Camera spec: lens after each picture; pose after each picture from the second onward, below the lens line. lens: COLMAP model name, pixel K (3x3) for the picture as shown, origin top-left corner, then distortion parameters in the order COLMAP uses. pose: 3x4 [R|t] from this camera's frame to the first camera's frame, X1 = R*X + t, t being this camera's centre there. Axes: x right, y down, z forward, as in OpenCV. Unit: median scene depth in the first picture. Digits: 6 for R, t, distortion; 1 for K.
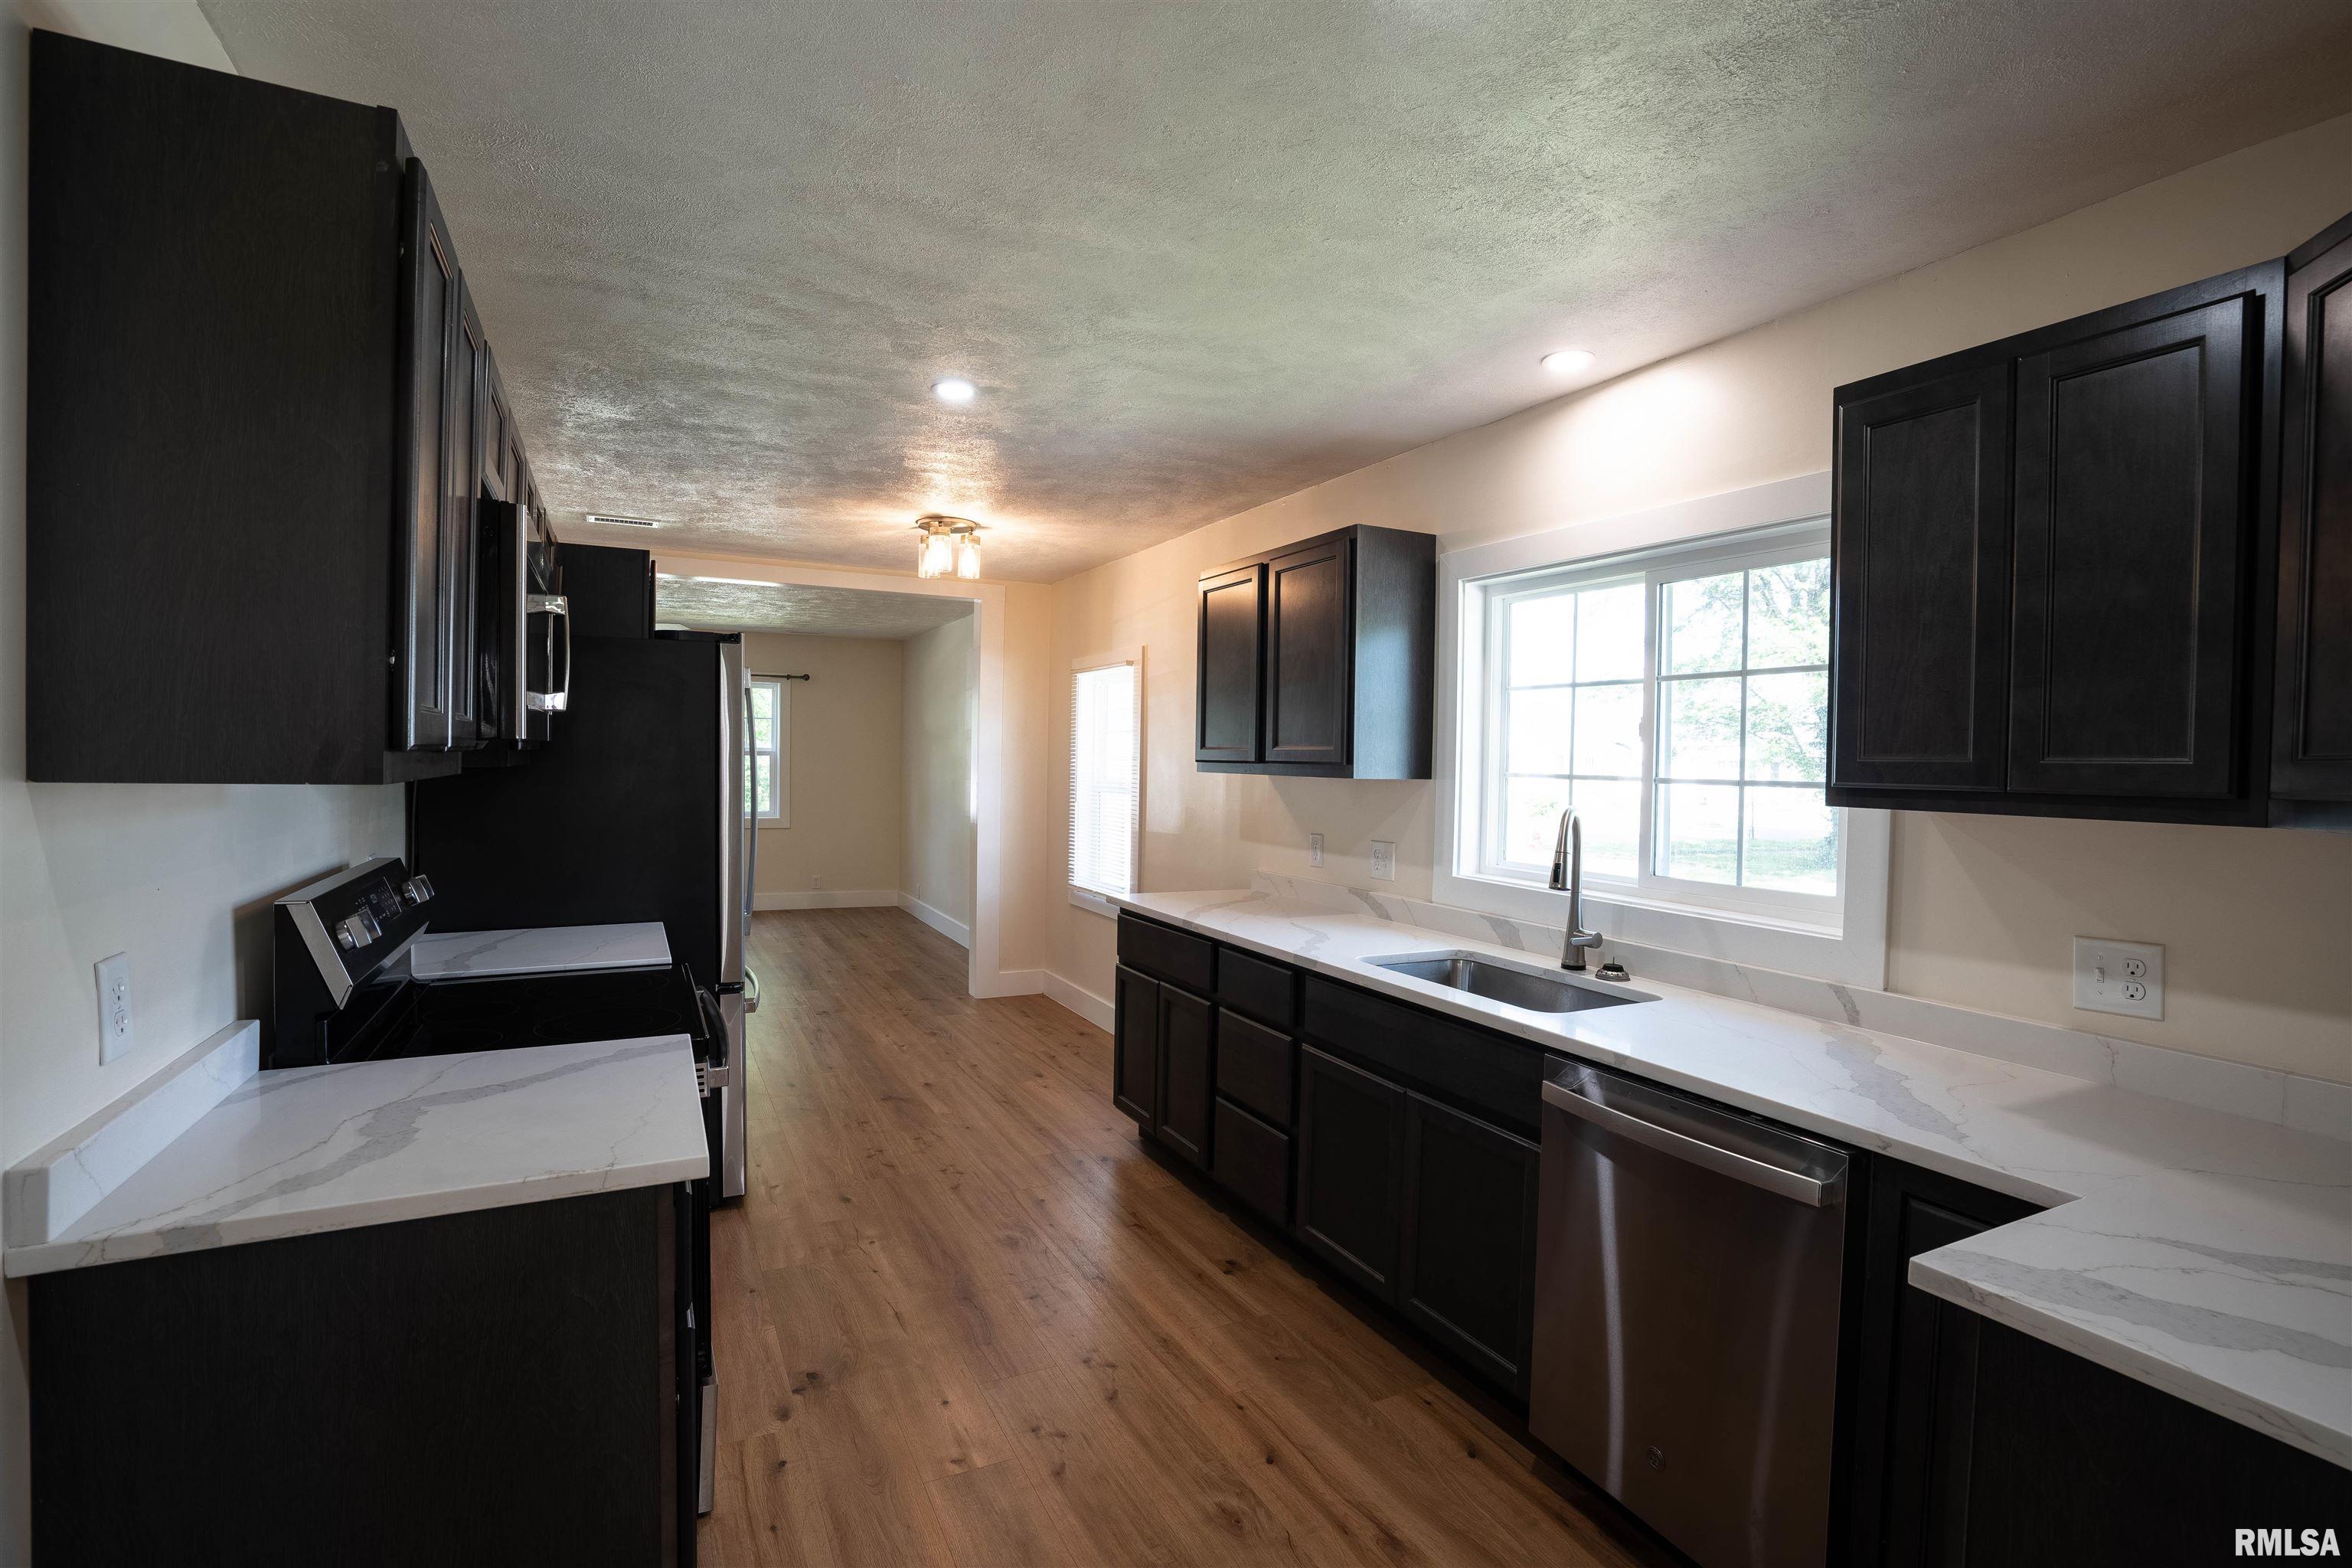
lens RADIAL K [[1087.1, 0, 1172.7], [0, 1087.1, 779.3], [0, 0, 1]] dist [-0.055854, 0.020991]
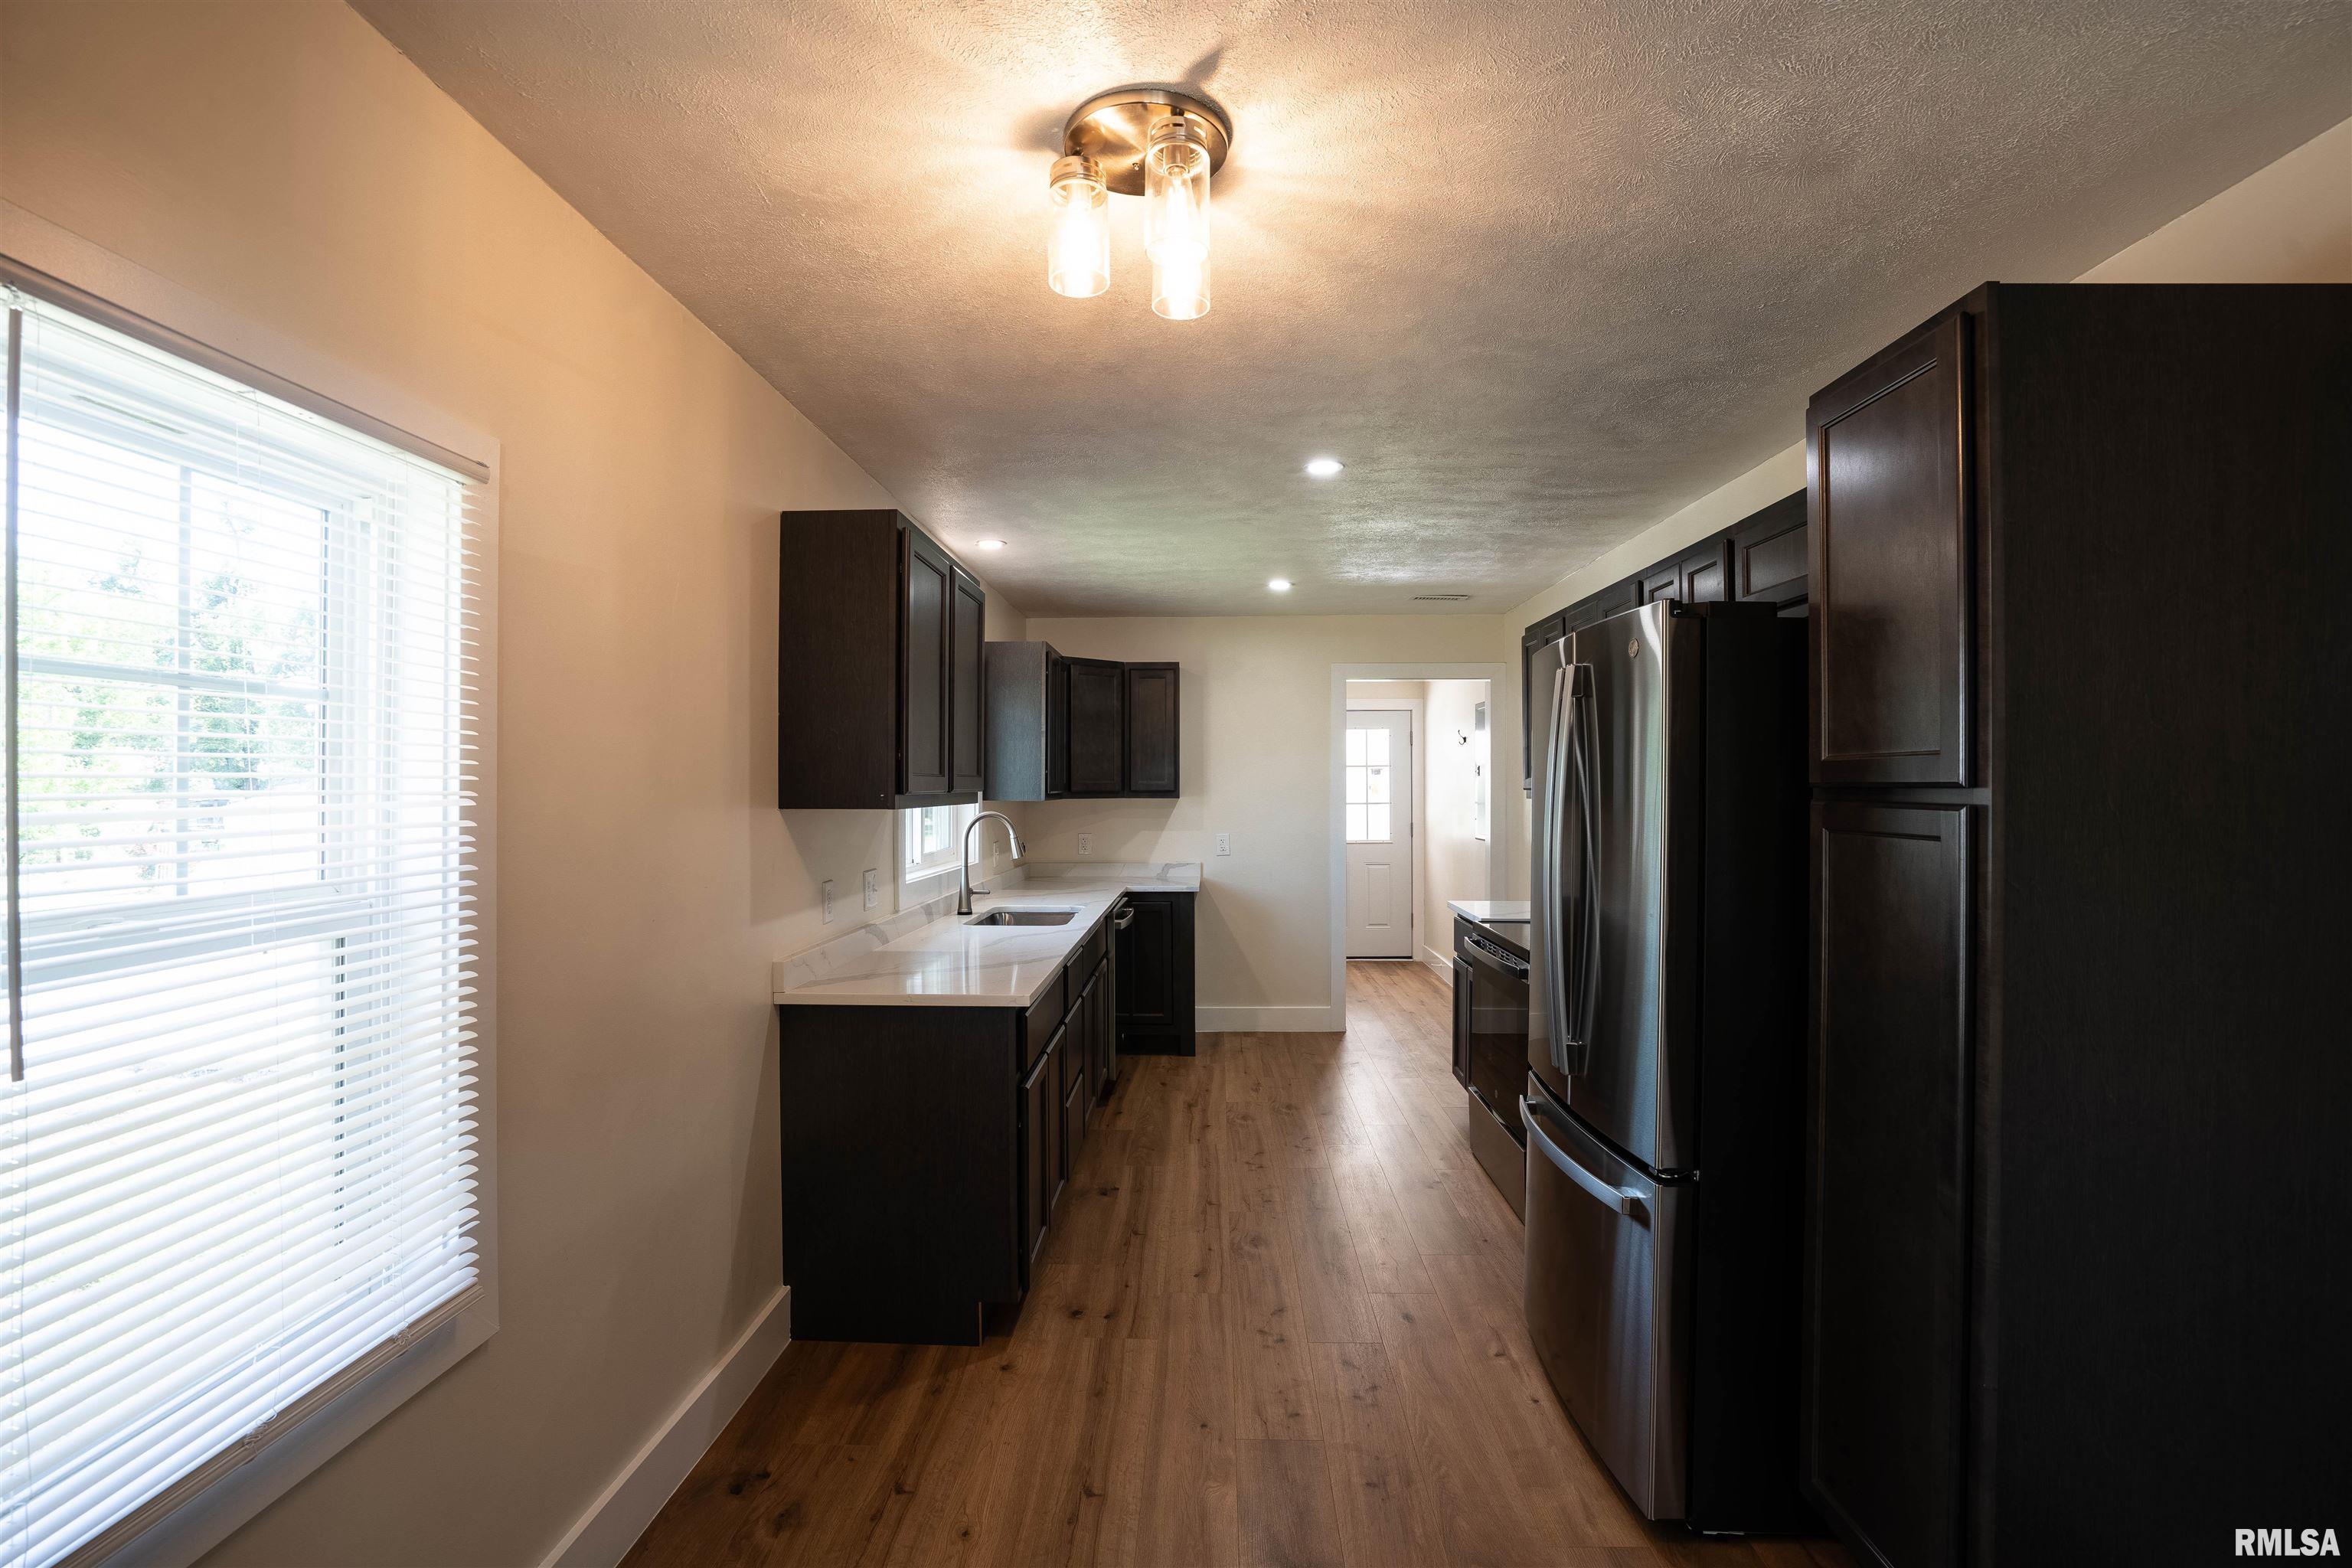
lens RADIAL K [[1087.1, 0, 1172.7], [0, 1087.1, 779.3], [0, 0, 1]] dist [-0.055854, 0.020991]
pose [[-0.875120, -0.019340, 0.483519, -0.659136], [-0.009744, 0.999703, 0.022350, -0.060866], [-0.483808, 0.014848, -0.875048, 2.219020]]
